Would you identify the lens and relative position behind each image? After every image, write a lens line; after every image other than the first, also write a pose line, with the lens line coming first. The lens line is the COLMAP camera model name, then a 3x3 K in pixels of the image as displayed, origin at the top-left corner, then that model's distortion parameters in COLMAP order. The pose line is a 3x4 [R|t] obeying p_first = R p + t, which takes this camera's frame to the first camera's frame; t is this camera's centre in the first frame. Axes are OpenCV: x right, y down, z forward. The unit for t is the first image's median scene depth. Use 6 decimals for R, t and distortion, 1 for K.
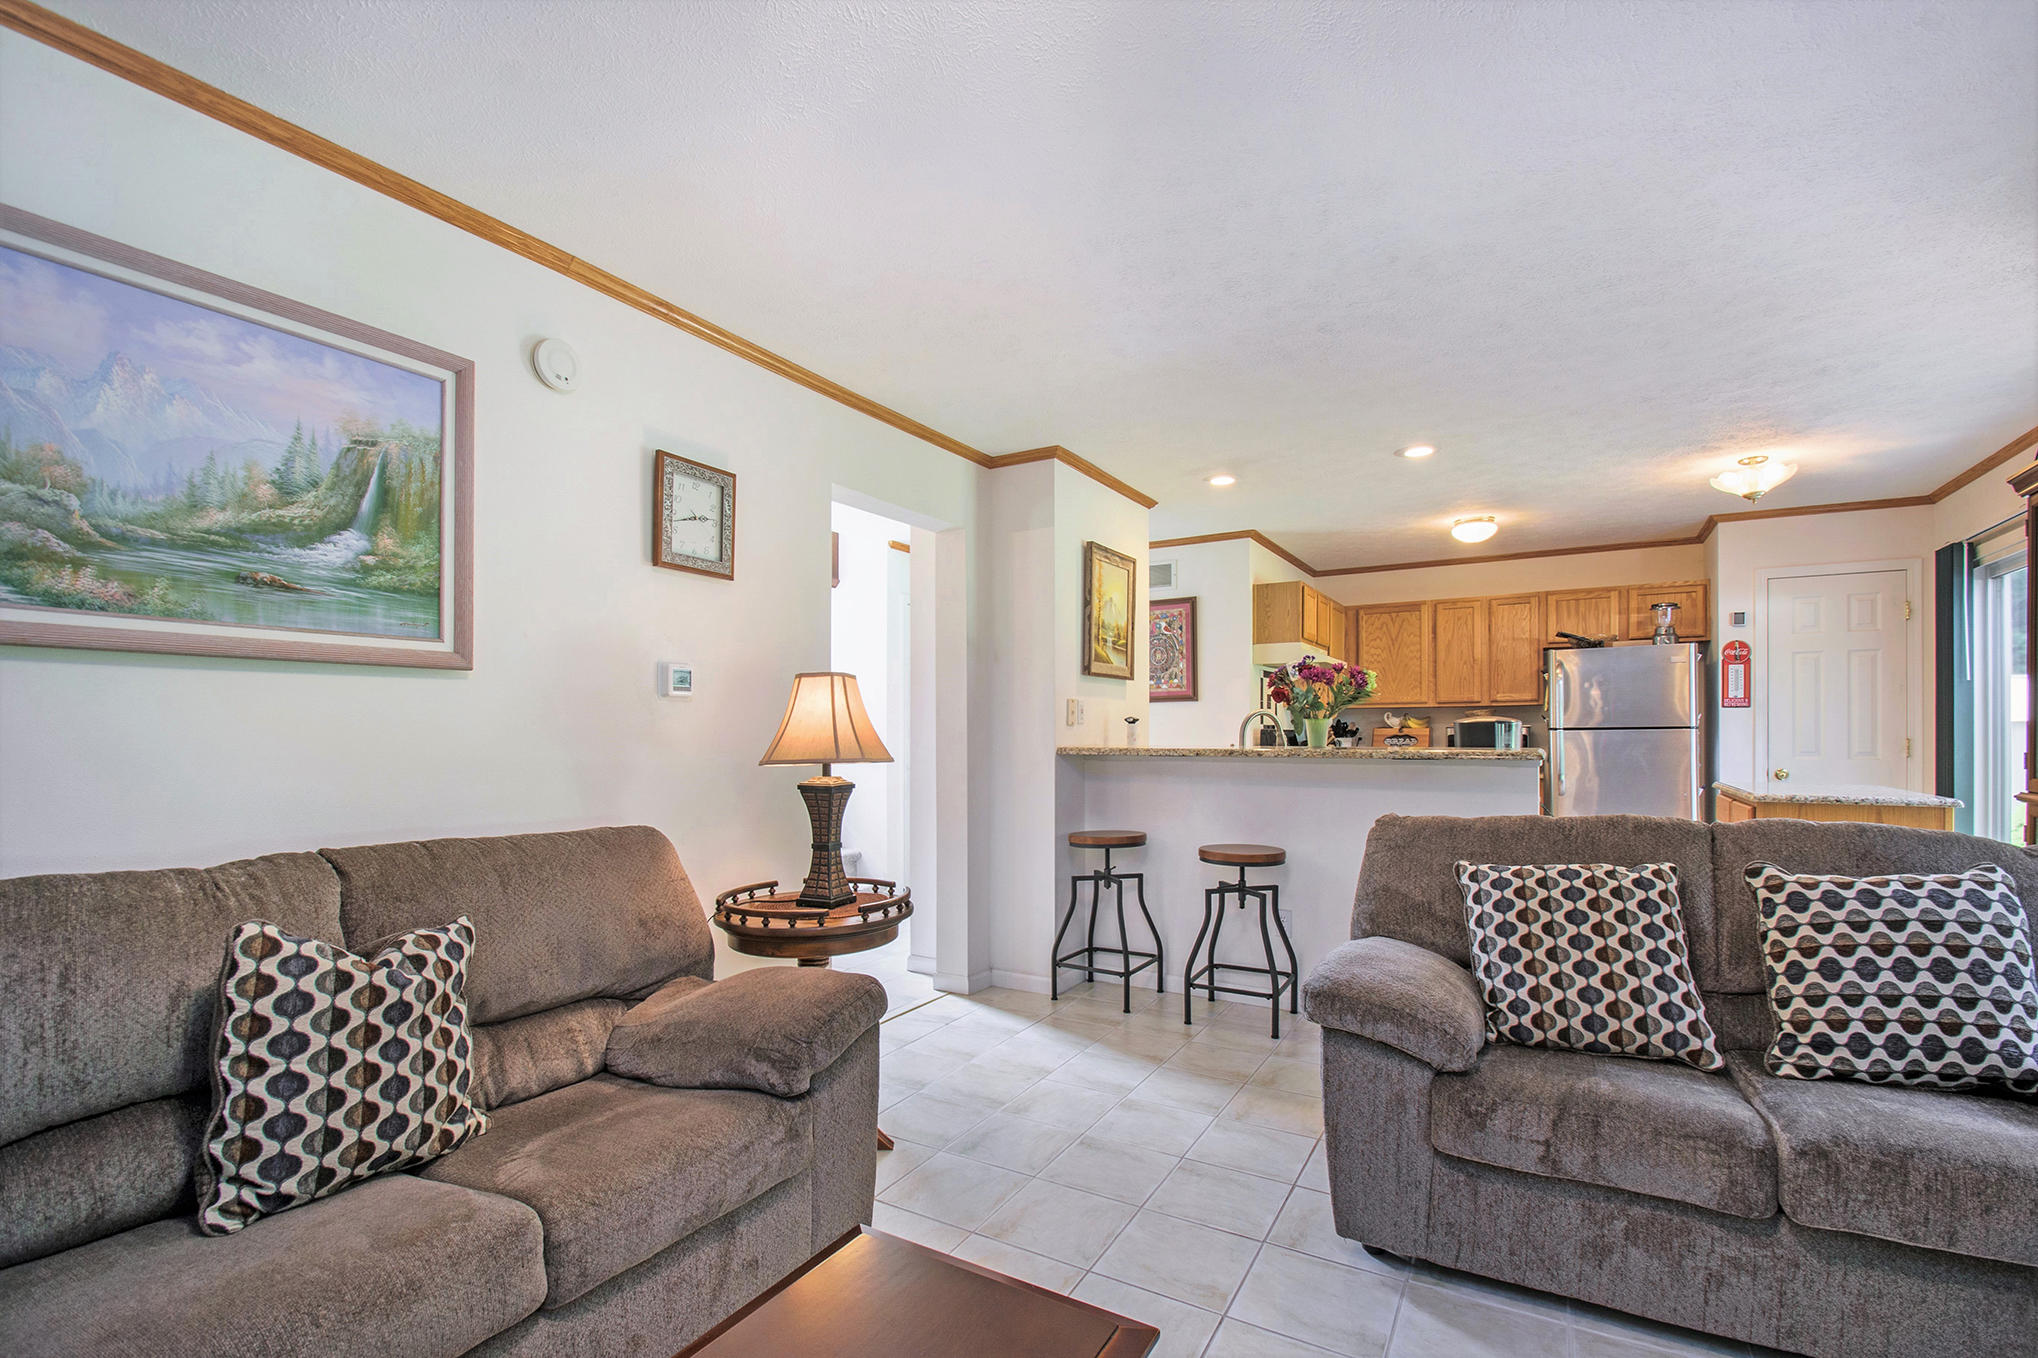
lens RADIAL K [[922.1, 0, 991.5], [0, 922.1, 727.7], [0, 0, 1]] dist [-0.004841, -0.003241]
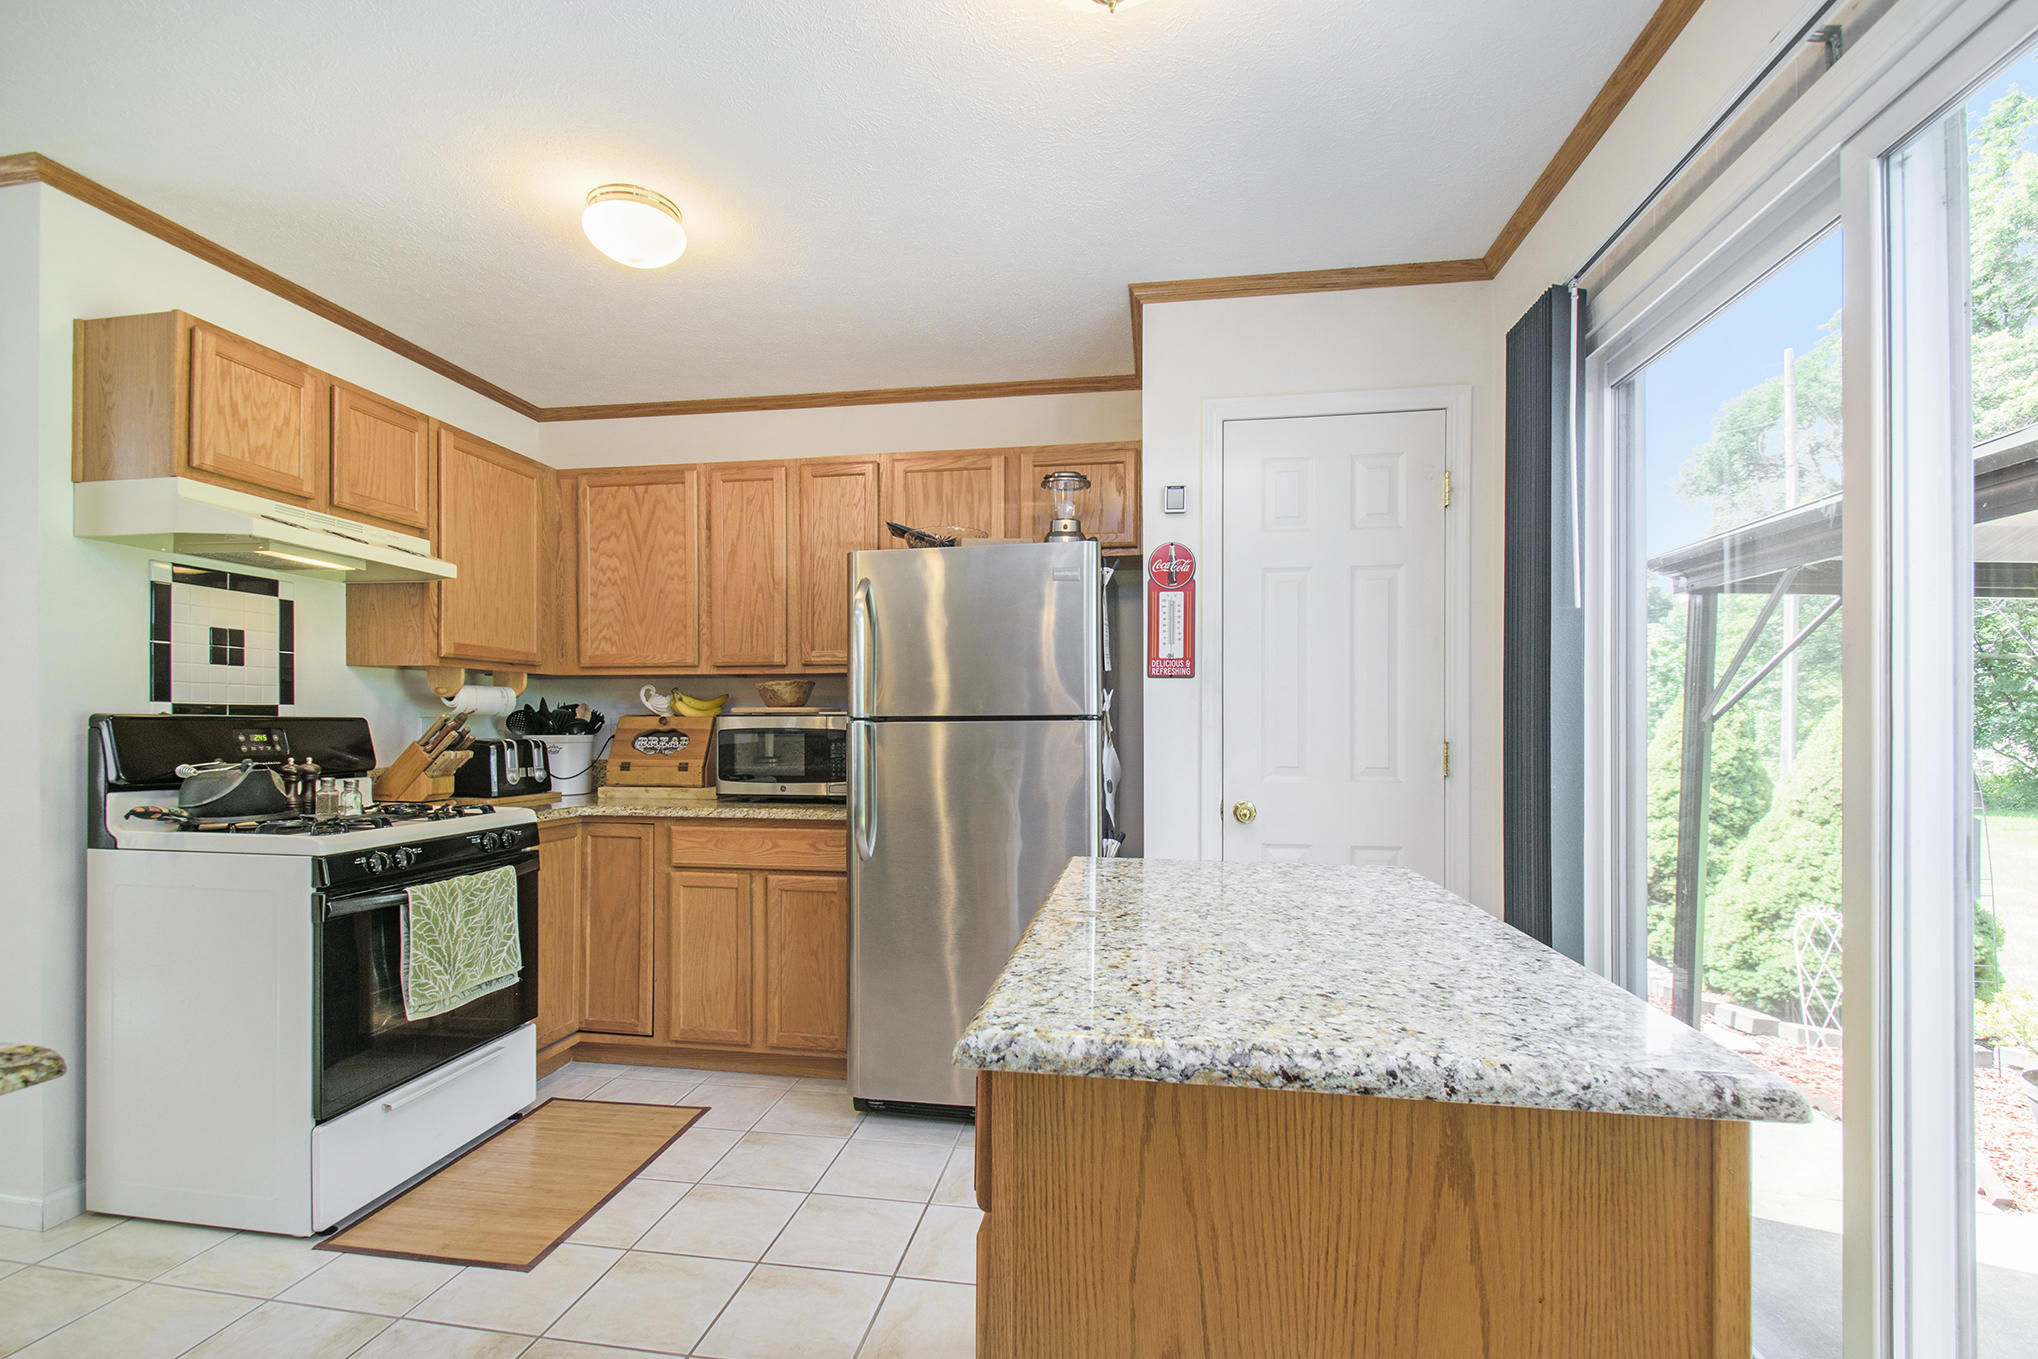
lens RADIAL K [[922.1, 0, 994.8], [0, 922.1, 719.4], [0, 0, 1]] dist [-0.004841, -0.003241]
pose [[0.928703, 0.010257, 0.370683, 0.486855], [-0.010913, 0.999940, -0.000327, 0.001240], [-0.370665, -0.003741, 0.928759, 0.517263]]
